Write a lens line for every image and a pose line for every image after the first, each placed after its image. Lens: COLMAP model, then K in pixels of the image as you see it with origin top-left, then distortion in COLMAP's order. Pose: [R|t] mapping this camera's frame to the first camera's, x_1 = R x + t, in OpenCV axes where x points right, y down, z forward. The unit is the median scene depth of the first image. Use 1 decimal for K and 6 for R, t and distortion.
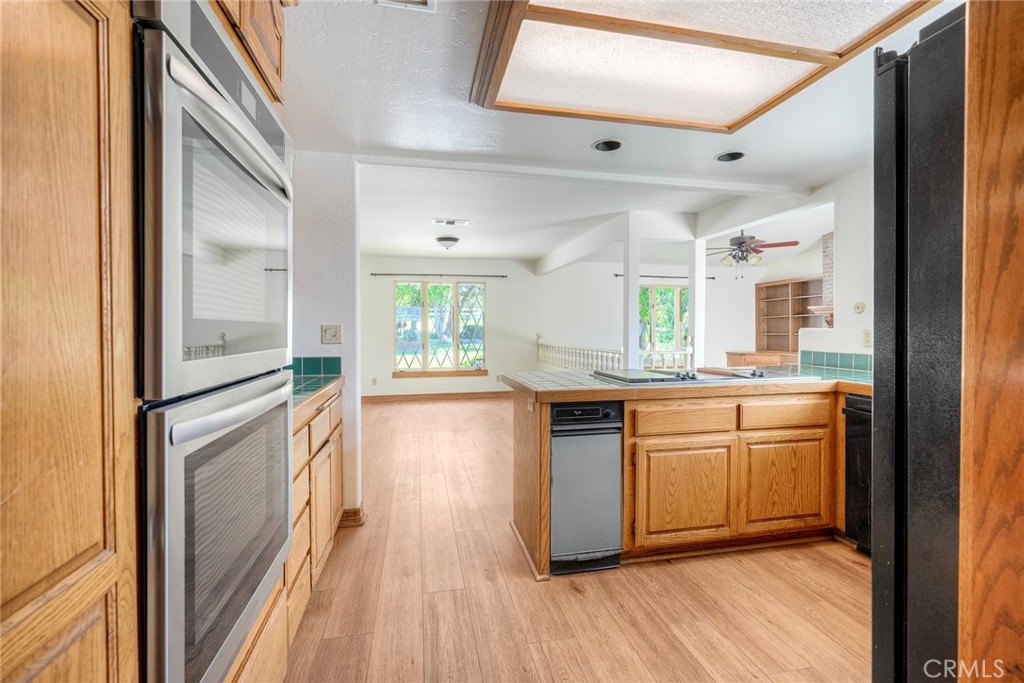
lens RADIAL K [[465.5, 0, 512.4], [0, 465.5, 335.3], [0, 0, 1]] dist [-0.003722, 0.000983]
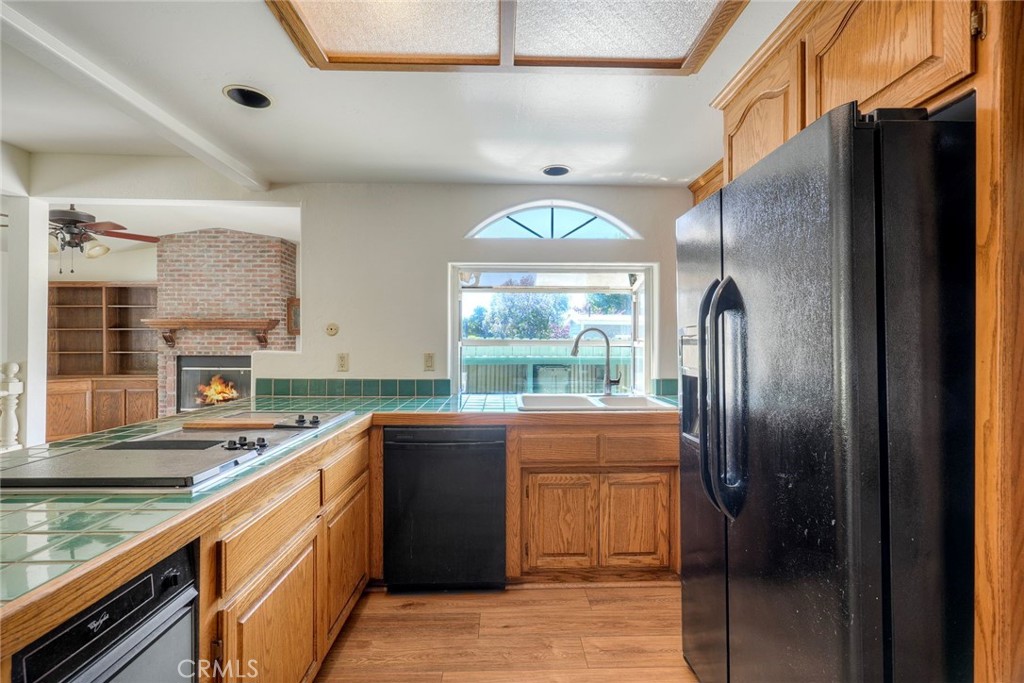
lens RADIAL K [[465.5, 0, 510.3], [0, 465.5, 342.6], [0, 0, 1]] dist [-0.003722, 0.000983]
pose [[0.175857, 0.000890, 0.984415, -0.070705], [0.009494, 0.999952, -0.002600, -0.017759], [-0.984370, 0.009803, 0.175840, 0.312202]]
